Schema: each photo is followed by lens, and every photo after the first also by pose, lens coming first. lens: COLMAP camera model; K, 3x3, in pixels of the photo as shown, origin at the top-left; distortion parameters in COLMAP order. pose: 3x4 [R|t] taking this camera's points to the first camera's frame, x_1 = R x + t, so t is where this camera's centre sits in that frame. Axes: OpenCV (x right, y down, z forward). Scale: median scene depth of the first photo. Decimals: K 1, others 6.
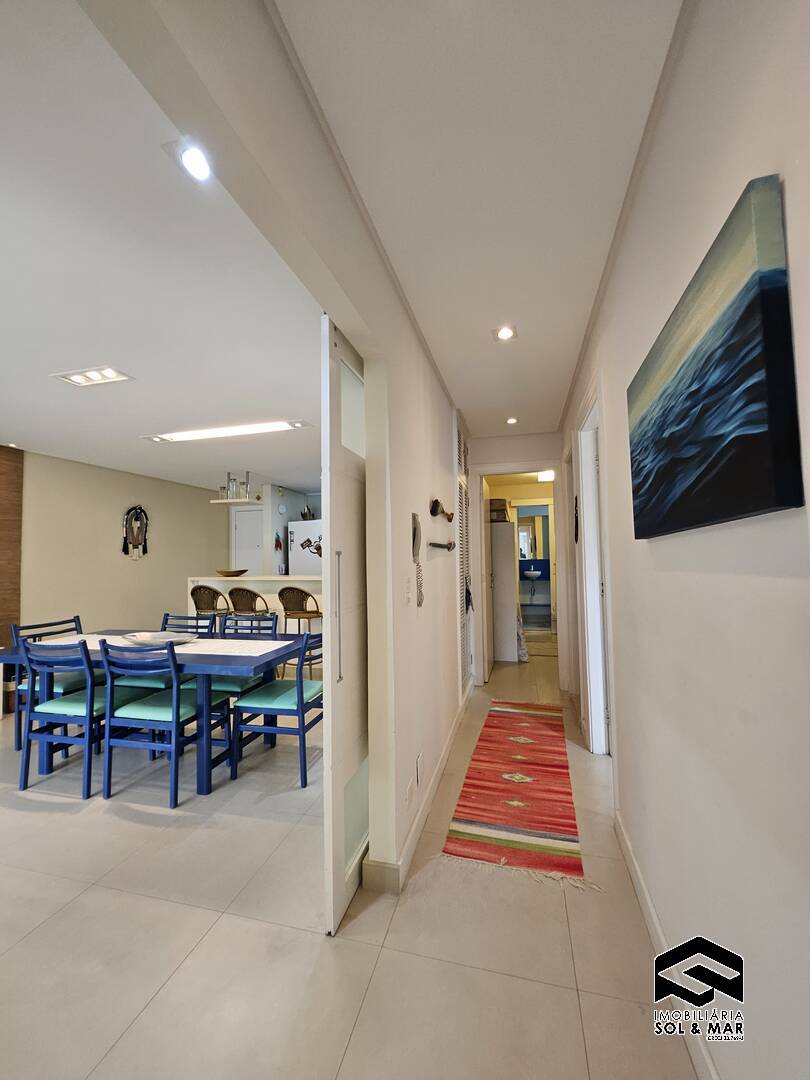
lens RADIAL K [[424.7, 0, 413.7], [0, 424.7, 540.4], [0, 0, 1]] dist [-0.010601, -0.000198]
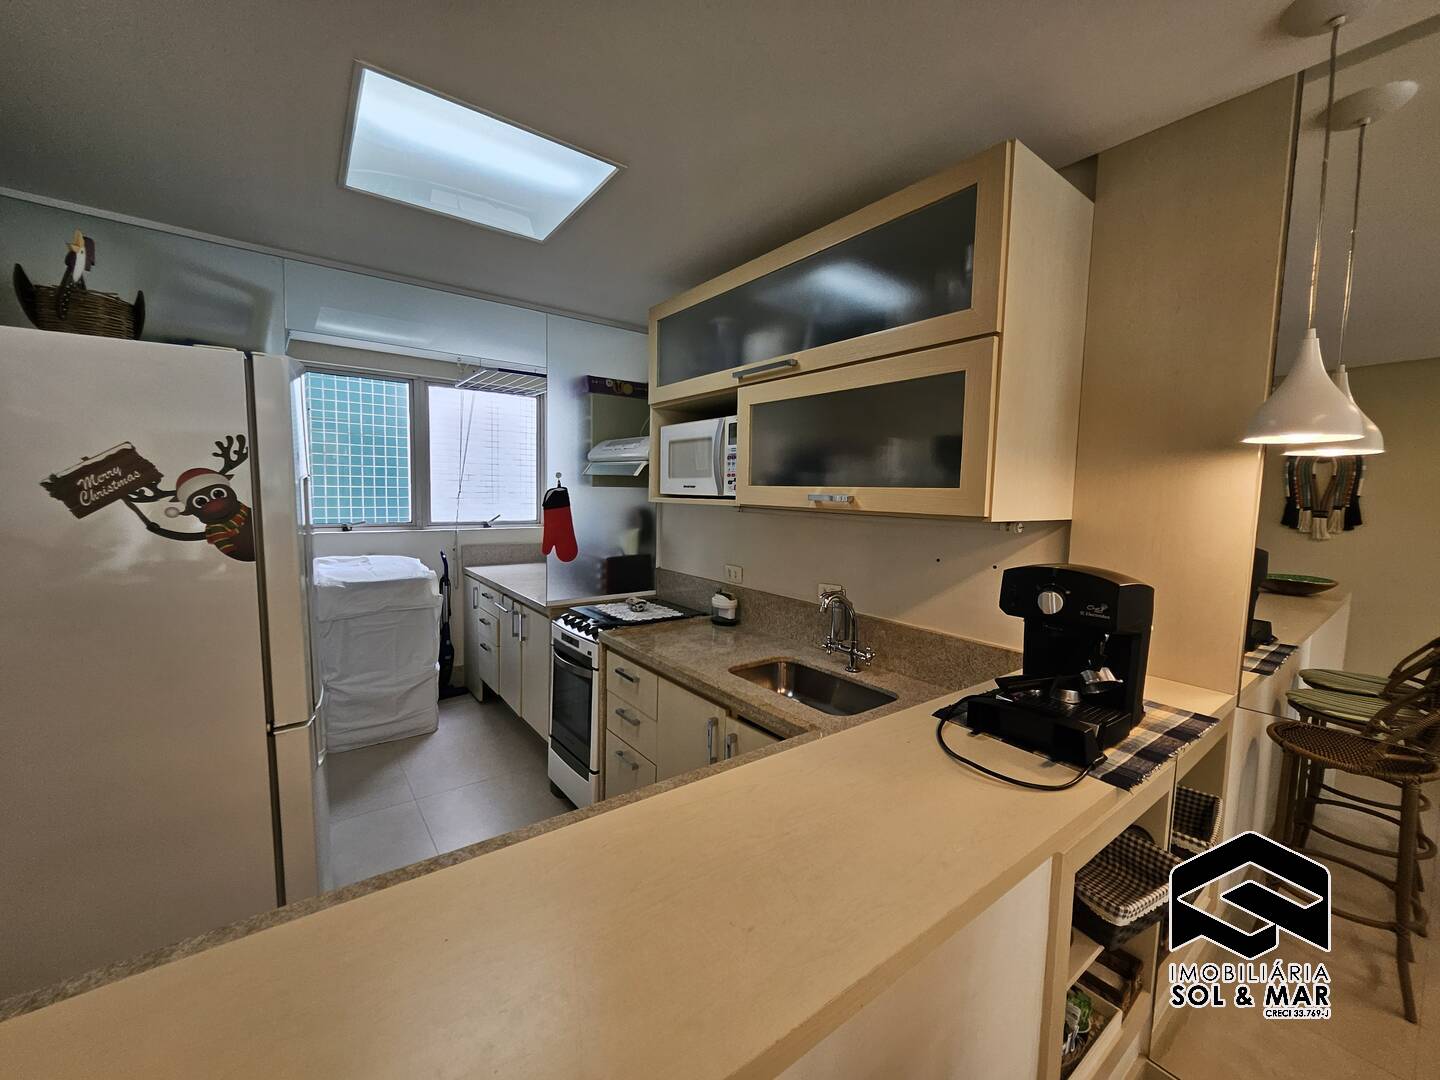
lens RADIAL K [[566.2, 0, 720.1], [0, 566.2, 531.4], [0, 0, 1]] dist [-0.010601, -0.000198]
pose [[0.621443, -0.023756, 0.783099, -0.453850], [-0.063075, 0.994779, 0.080232, -0.007295], [-0.780916, -0.099253, 0.616700, 1.130684]]
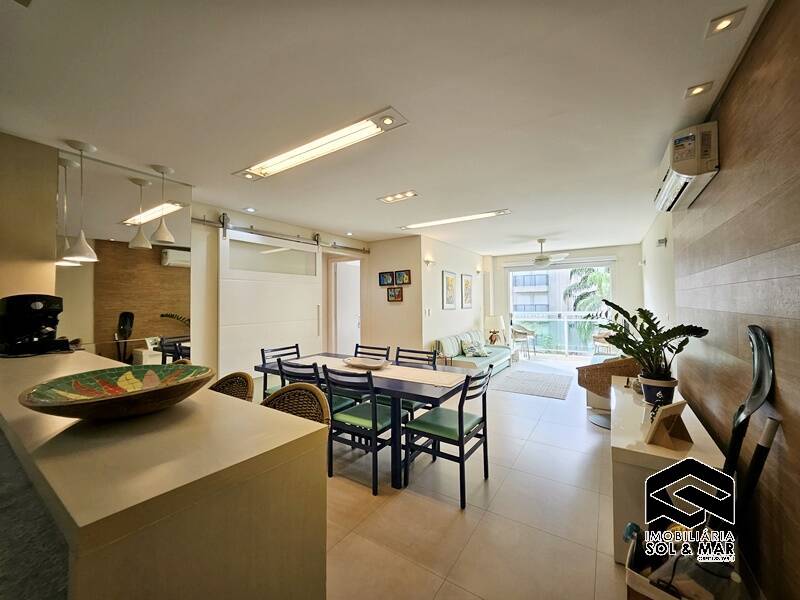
lens RADIAL K [[319.4, 0, 400.2], [0, 319.4, 295.1], [0, 0, 1]] dist [0.000451, 0.000214]
pose [[-0.941858, 0.031556, 0.334527, -0.766797], [0.011125, 0.997963, -0.062816, 0.053620], [-0.335828, -0.055442, -0.940290, 1.408692]]
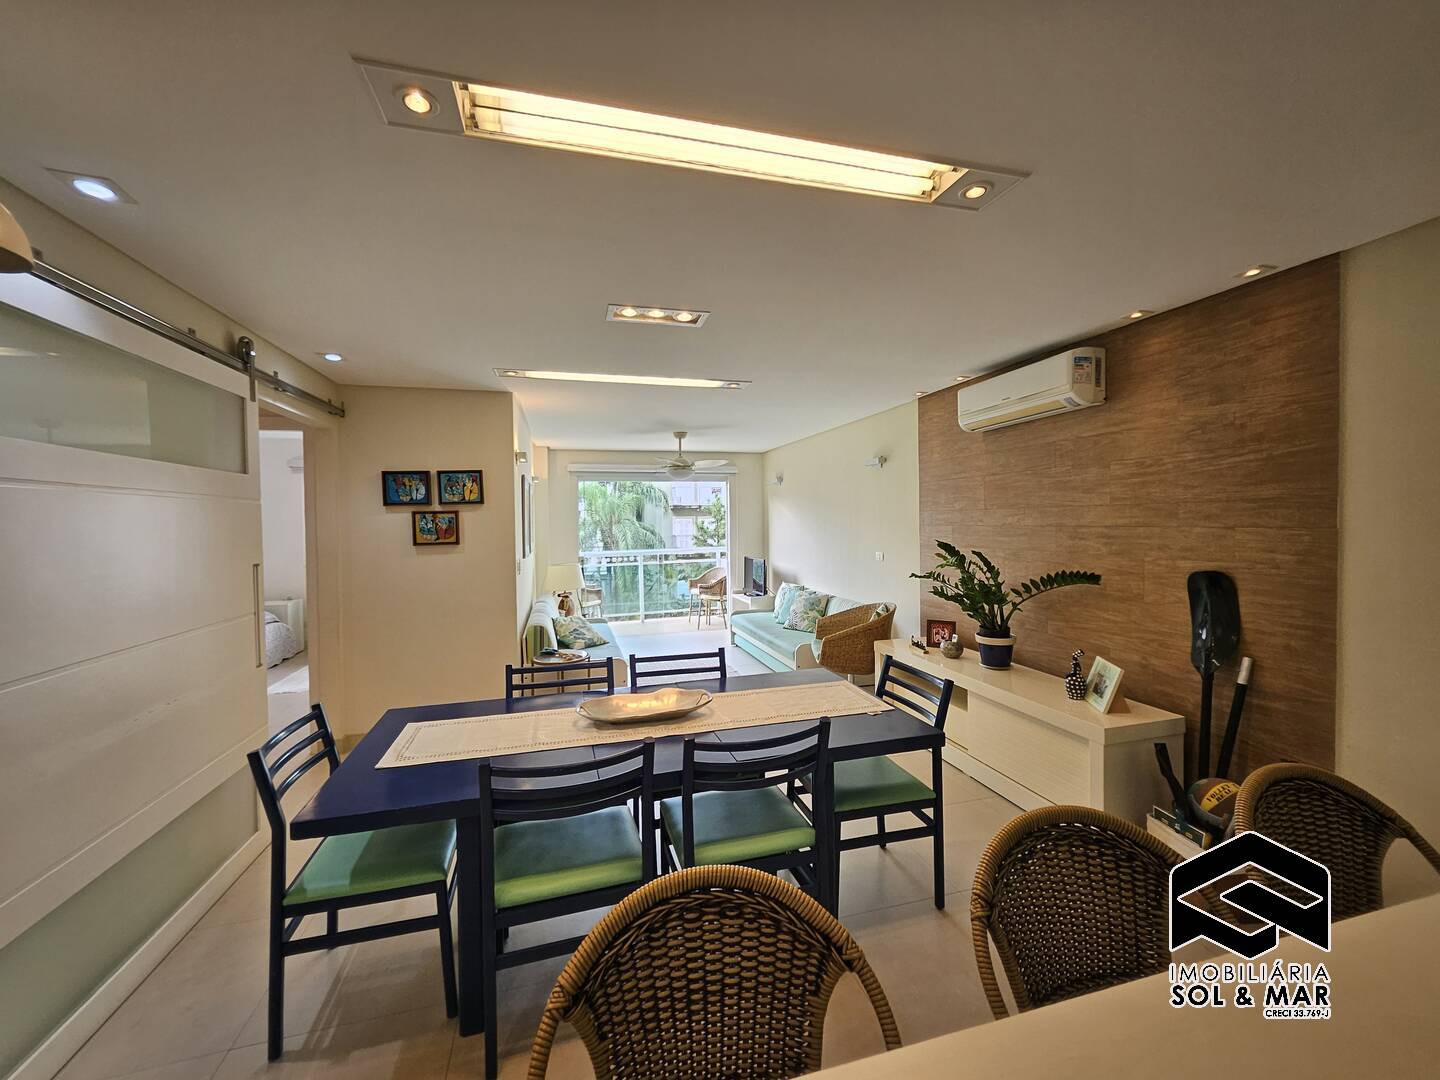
lens RADIAL K [[575.0, 0, 720.4], [0, 575.0, 531.2], [0, 0, 1]] dist [0.000451, 0.000214]
pose [[-0.869428, 0.039788, -0.492455, -0.223477], [0.050159, 0.998710, -0.007864, 0.002624], [0.491507, -0.031538, -0.870303, 1.244119]]
